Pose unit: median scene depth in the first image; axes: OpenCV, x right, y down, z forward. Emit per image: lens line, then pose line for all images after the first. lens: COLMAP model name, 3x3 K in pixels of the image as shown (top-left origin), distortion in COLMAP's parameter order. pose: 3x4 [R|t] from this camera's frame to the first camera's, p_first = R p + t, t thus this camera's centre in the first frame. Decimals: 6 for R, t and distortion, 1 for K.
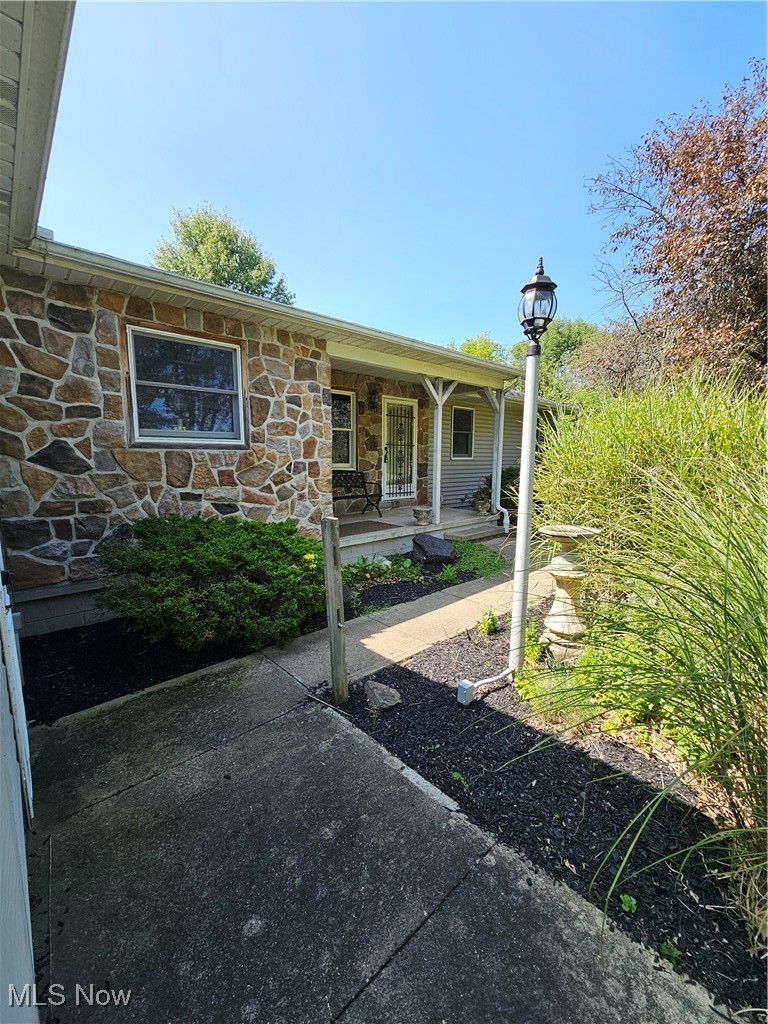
lens RADIAL K [[415.3, 0, 383.7], [0, 415.3, 513.1], [0, 0, 1]] dist [0.000140, -0.000024]
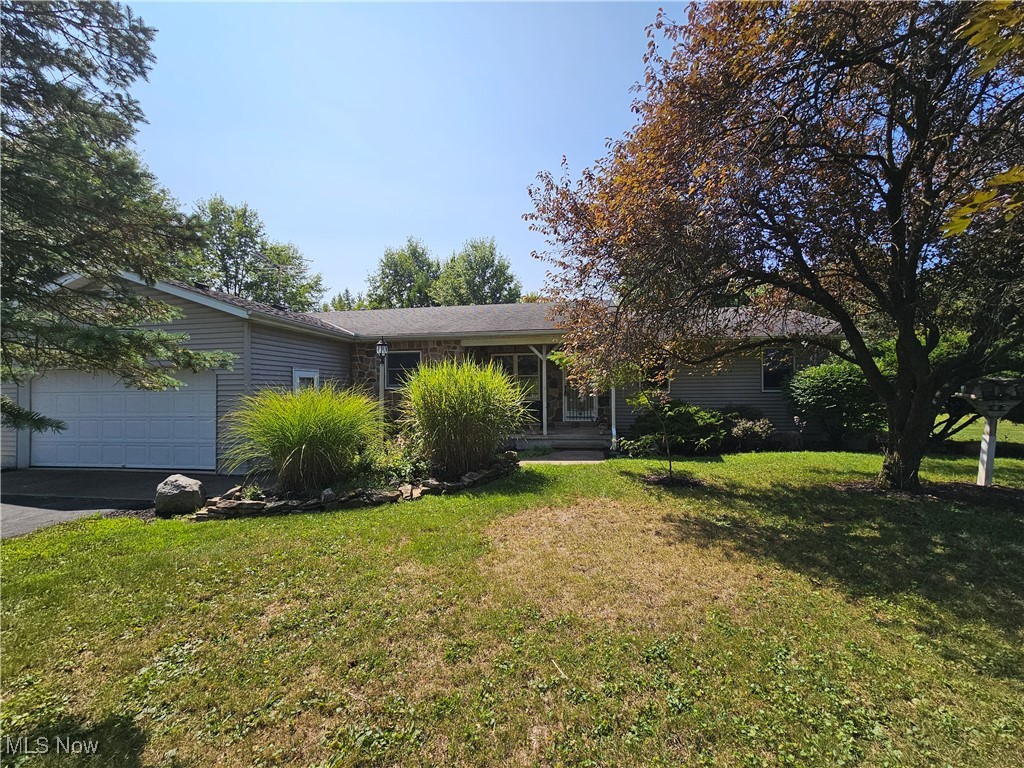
lens RADIAL K [[415.3, 0, 512.3], [0, 415.3, 386.6], [0, 0, 1]] dist [0.000140, -0.000024]
pose [[0.634895, -0.020482, -0.772327, 1.016894], [-0.090689, 0.990762, -0.100827, 0.012634], [0.767258, 0.134056, 0.627172, -0.075683]]
